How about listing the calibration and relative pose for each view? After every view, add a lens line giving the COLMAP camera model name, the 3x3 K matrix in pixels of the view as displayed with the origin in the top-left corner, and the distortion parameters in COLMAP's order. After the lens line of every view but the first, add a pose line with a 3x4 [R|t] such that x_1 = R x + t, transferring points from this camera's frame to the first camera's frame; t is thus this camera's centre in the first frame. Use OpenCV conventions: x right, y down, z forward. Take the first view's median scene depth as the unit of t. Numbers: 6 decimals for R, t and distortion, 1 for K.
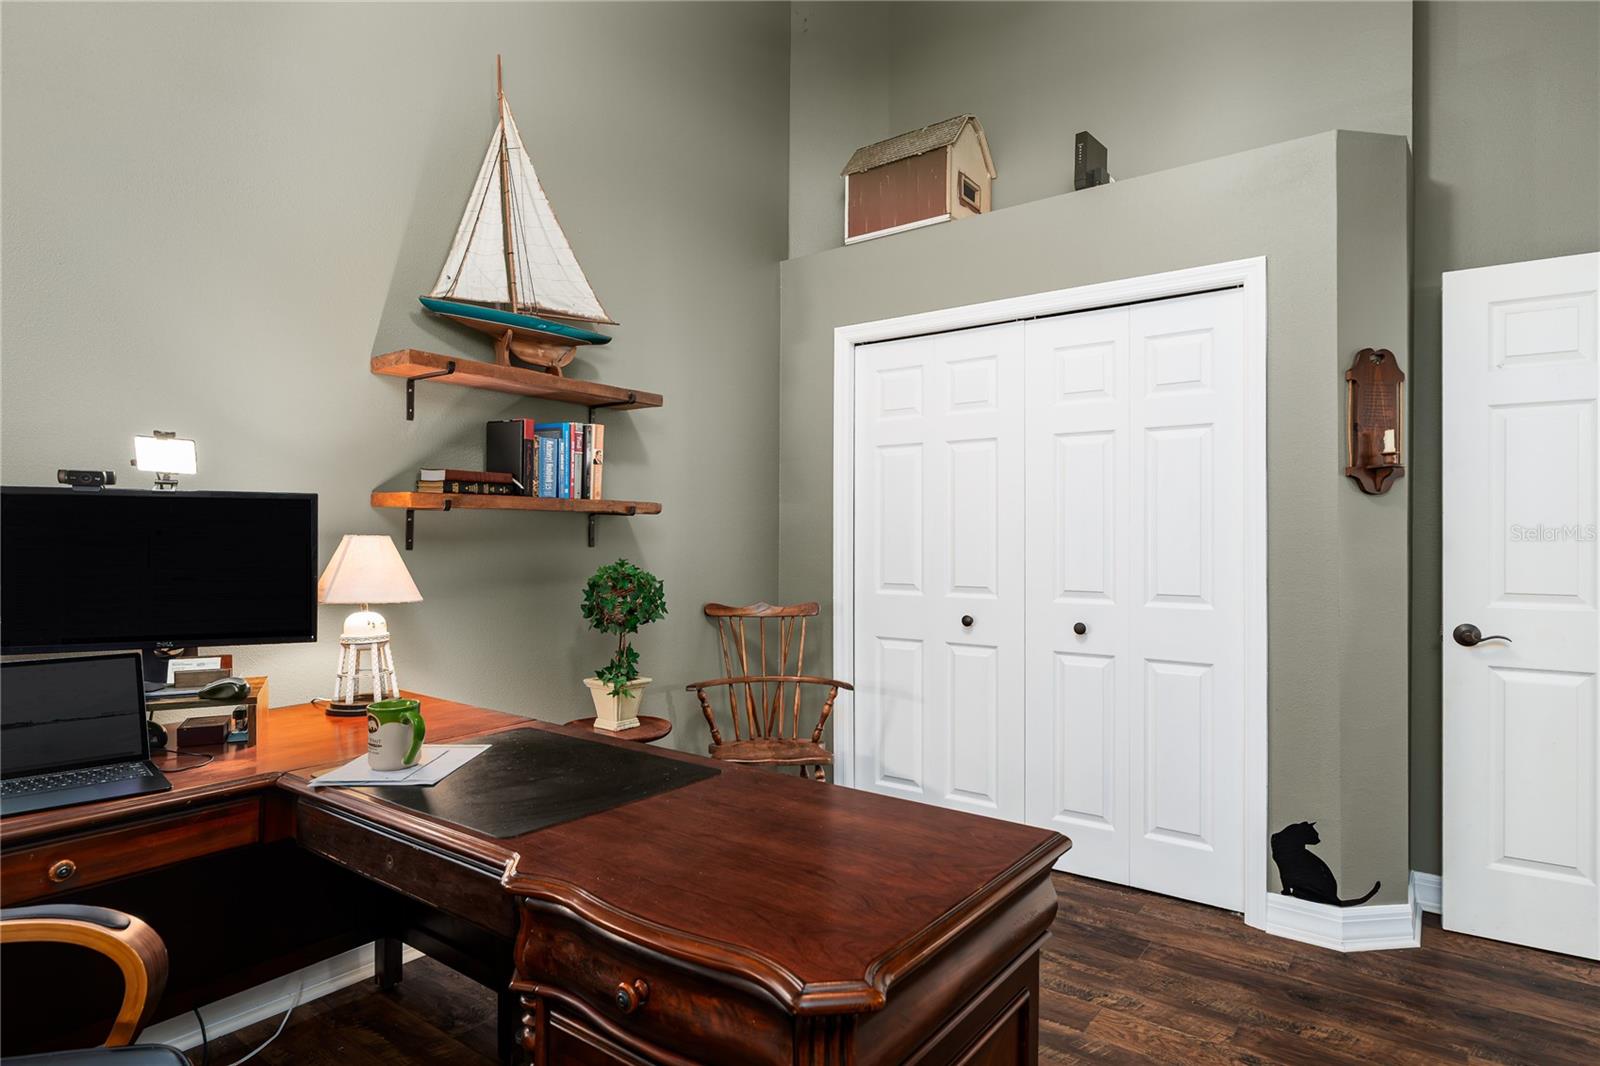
lens RADIAL K [[863.8, 0, 805.3], [0, 863.8, 540.1], [0, 0, 1]] dist [-0.000290, 0.001257]
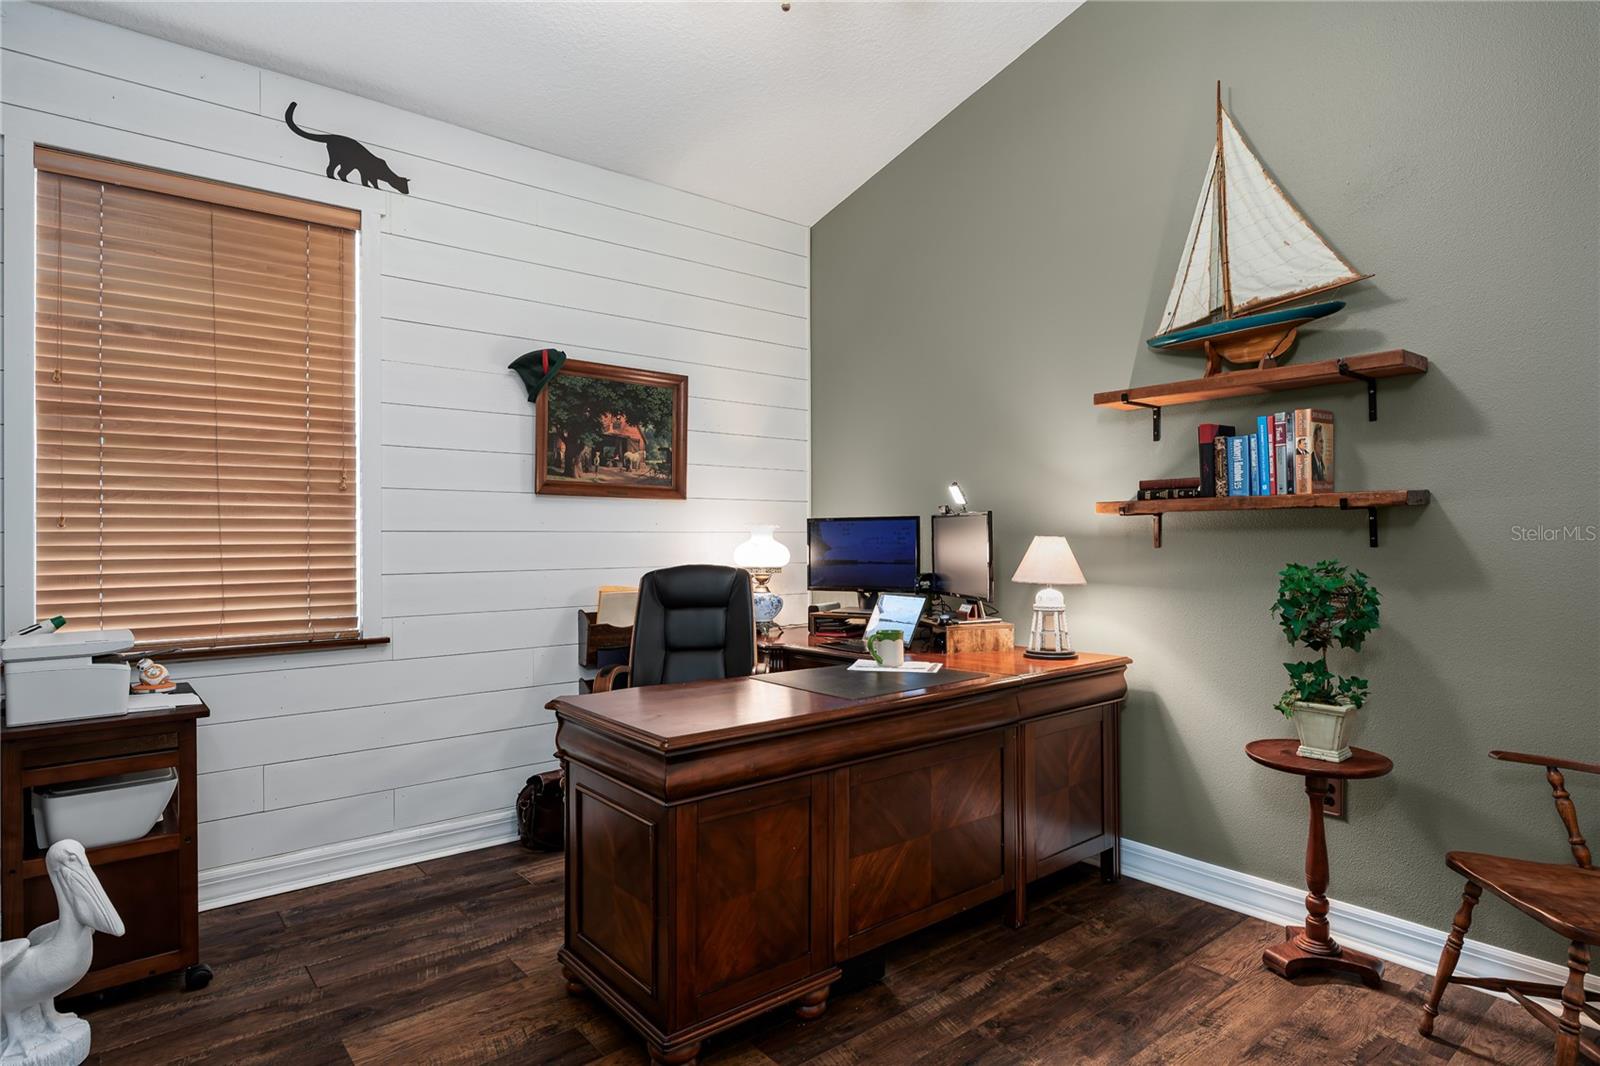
lens RADIAL K [[863.8, 0, 800.5], [0, 863.8, 529.7], [0, 0, 1]] dist [-0.000290, 0.001257]
pose [[-0.232086, -0.011599, -0.972626, 0.799153], [-0.000159, 0.999929, -0.011887, 0.001037], [0.972695, -0.002604, -0.232071, 0.754099]]
